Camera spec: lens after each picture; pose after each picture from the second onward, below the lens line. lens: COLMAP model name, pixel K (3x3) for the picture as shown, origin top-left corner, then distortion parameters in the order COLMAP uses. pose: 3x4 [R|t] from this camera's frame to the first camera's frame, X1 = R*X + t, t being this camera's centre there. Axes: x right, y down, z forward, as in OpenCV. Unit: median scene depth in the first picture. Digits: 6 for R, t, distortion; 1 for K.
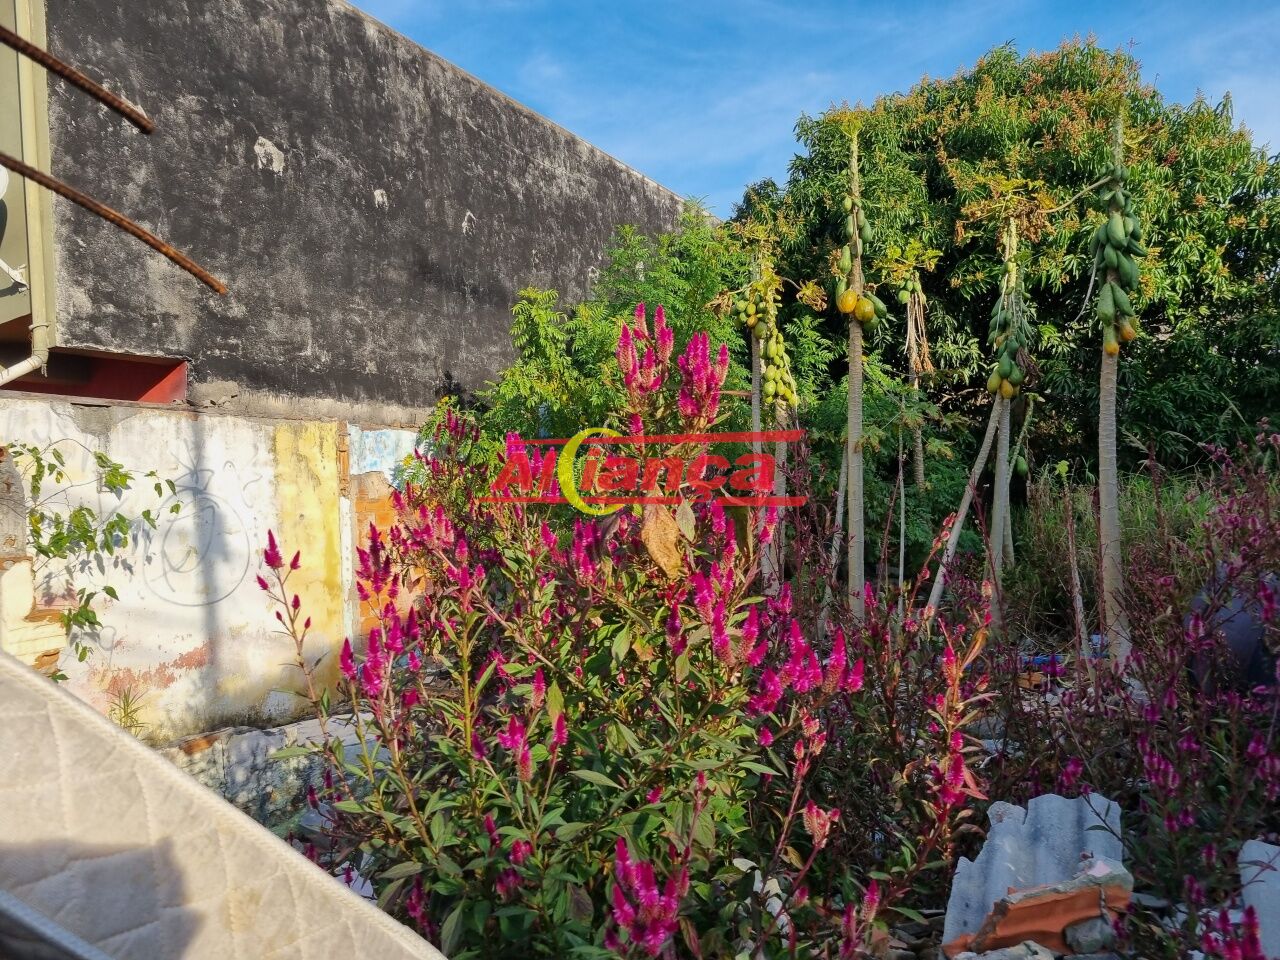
lens RADIAL K [[953.6, 0, 643.2], [0, 953.6, 475.8], [0, 0, 1]] dist [0.064439, -0.044637]
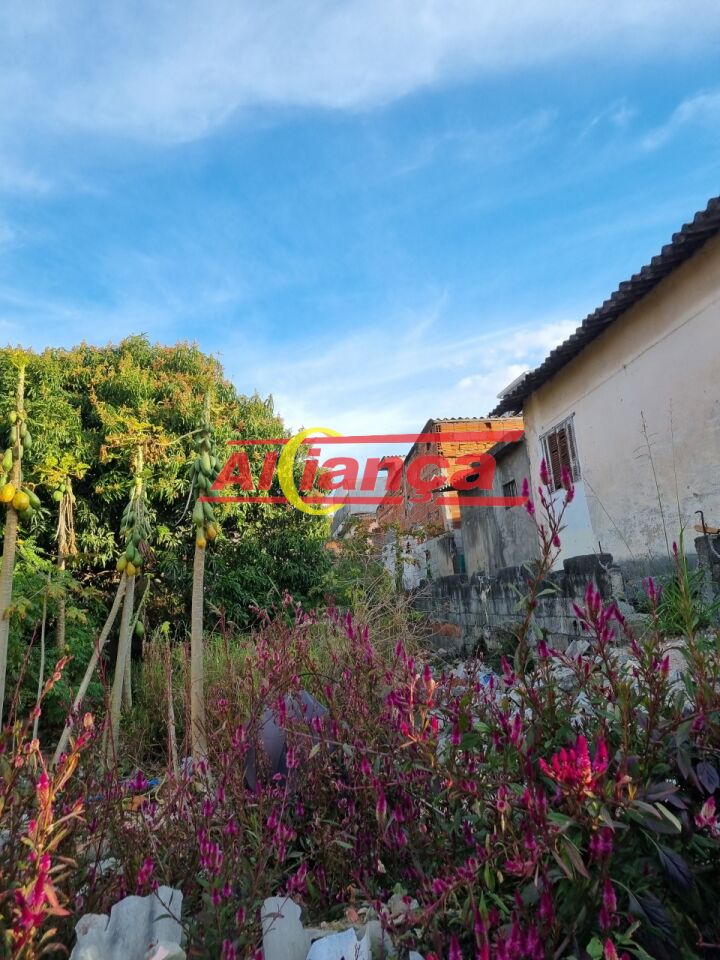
lens RADIAL K [[715.2, 0, 356.2], [0, 715.2, 471.0], [0, 0, 1]] dist [0.064439, -0.044637]
pose [[0.793186, 0.117628, 0.597512, 0.007448], [0.022164, 0.974942, -0.221352, 0.003831], [-0.608576, 0.188816, 0.770703, 0.005511]]
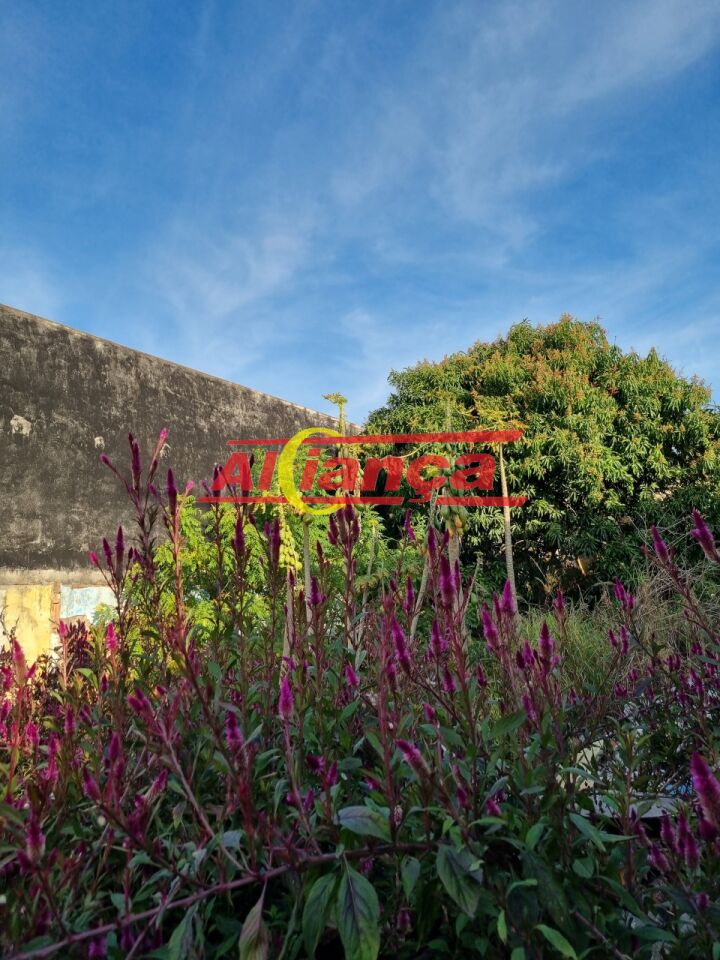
lens RADIAL K [[715.2, 0, 371.1], [0, 715.2, 457.8], [0, 0, 1]] dist [0.064439, -0.044637]
pose [[0.997738, -0.041797, -0.052654, 0.228611], [0.030908, 0.980742, -0.192847, -0.012282], [0.059700, 0.190783, 0.979815, -0.148095]]
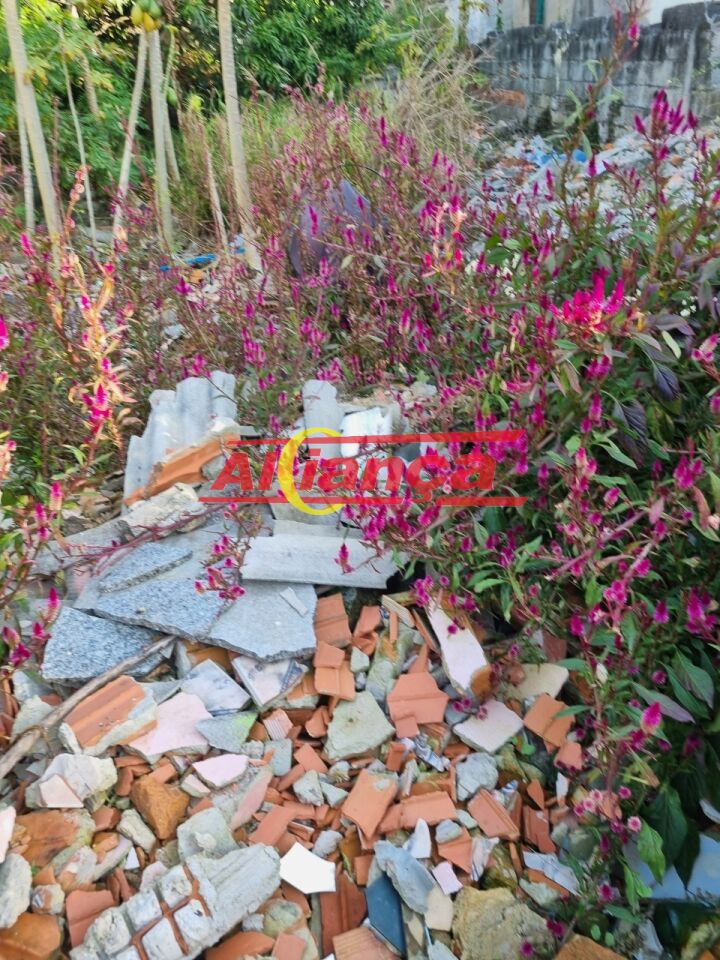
lens RADIAL K [[715.2, 0, 356.1], [0, 715.2, 455.7], [0, 0, 1]] dist [0.064439, -0.044637]
pose [[0.833872, -0.257467, 0.488230, 0.014857], [0.016078, 0.895496, 0.444778, -0.006169], [-0.551724, -0.363039, 0.750869, 0.006240]]
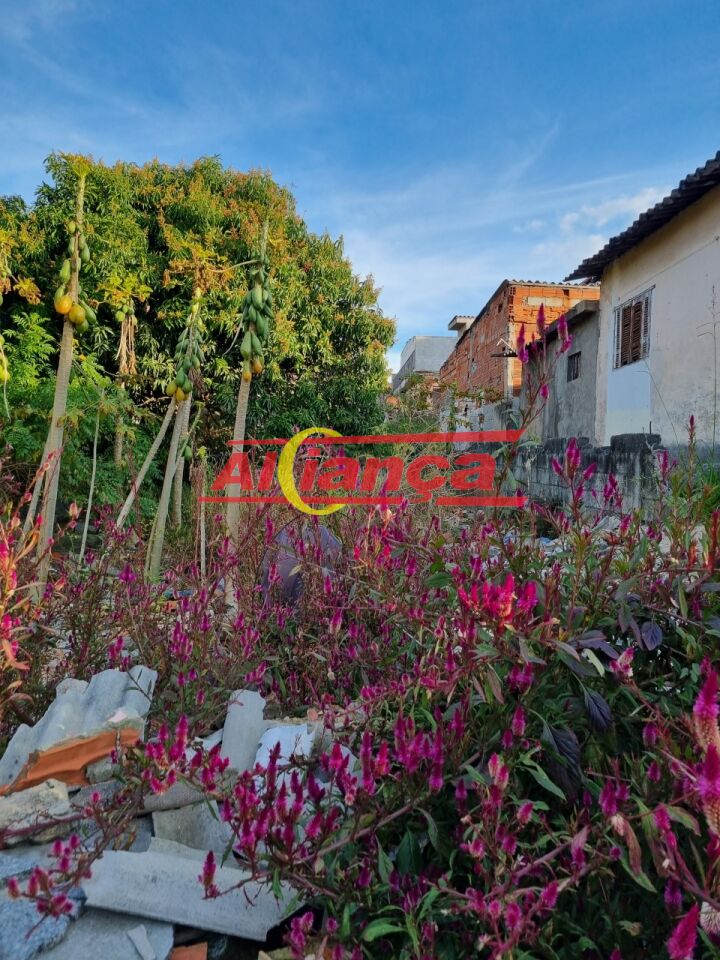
lens RADIAL K [[715.2, 0, 370.9], [0, 715.2, 457.5], [0, 0, 1]] dist [0.064439, -0.044637]
pose [[0.821511, 0.105237, 0.560398, 0.024233], [-0.100078, 0.994176, -0.039987, 0.008426], [-0.561342, -0.023234, 0.827258, -0.001988]]
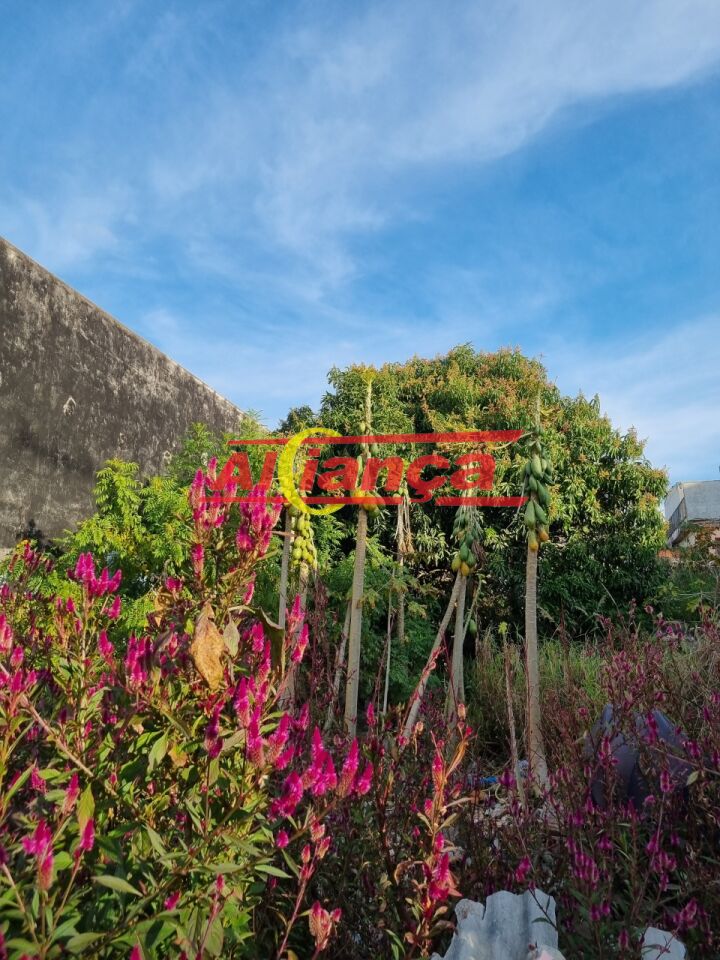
lens RADIAL K [[715.2, 0, 379.6], [0, 715.2, 463.7], [0, 0, 1]] dist [0.064439, -0.044637]
pose [[0.965523, 0.113925, 0.234063, -0.001484], [-0.059284, 0.971754, -0.228427, 0.004420], [-0.253475, 0.206675, 0.945006, 0.010631]]
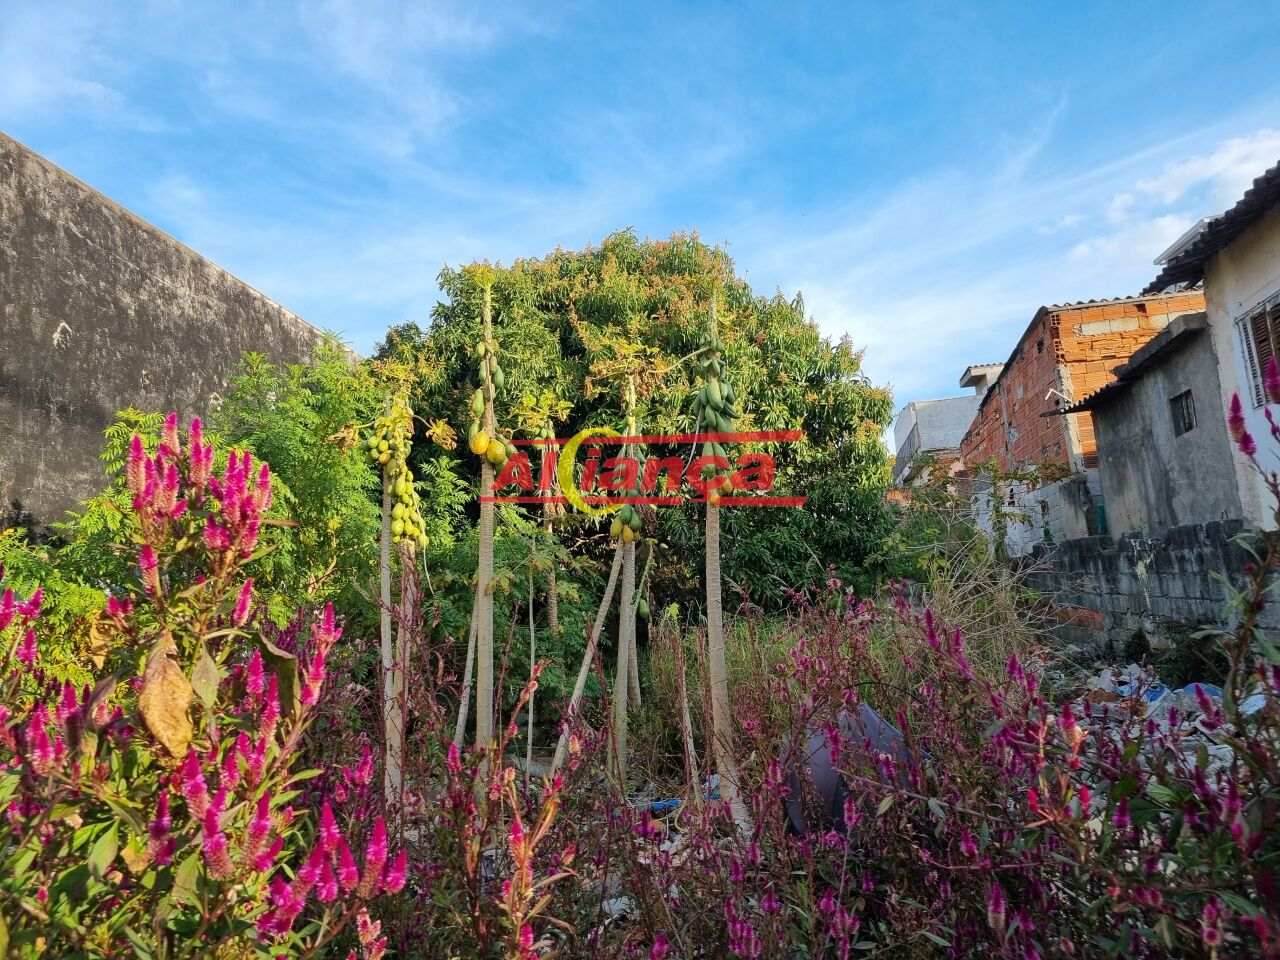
lens RADIAL K [[953.6, 0, 615.4], [0, 953.6, 455.5], [0, 0, 1]] dist [0.064439, -0.044637]
pose [[0.943887, 0.049862, 0.326483, 0.014362], [0.005863, 0.985852, -0.167516, -0.000223], [-0.330217, 0.160030, 0.930240, 0.015609]]
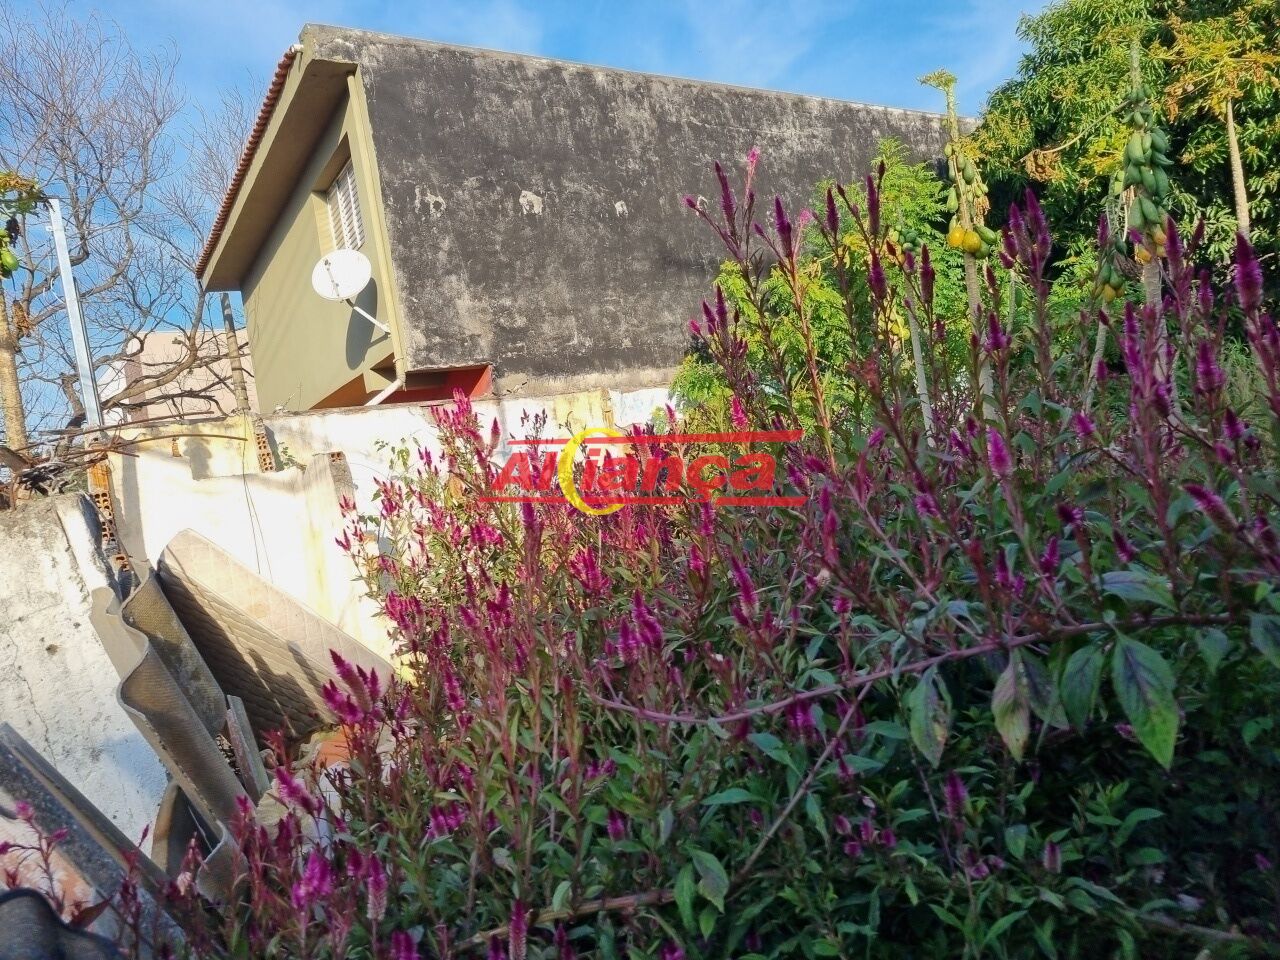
lens RADIAL K [[953.6, 0, 611.6], [0, 953.6, 448.2], [0, 0, 1]] dist [0.064439, -0.044637]
pose [[0.894487, -0.096240, -0.436613, 0.219955], [0.120004, 0.992403, 0.027103, -0.008419], [0.430687, -0.076639, 0.899241, -0.155612]]
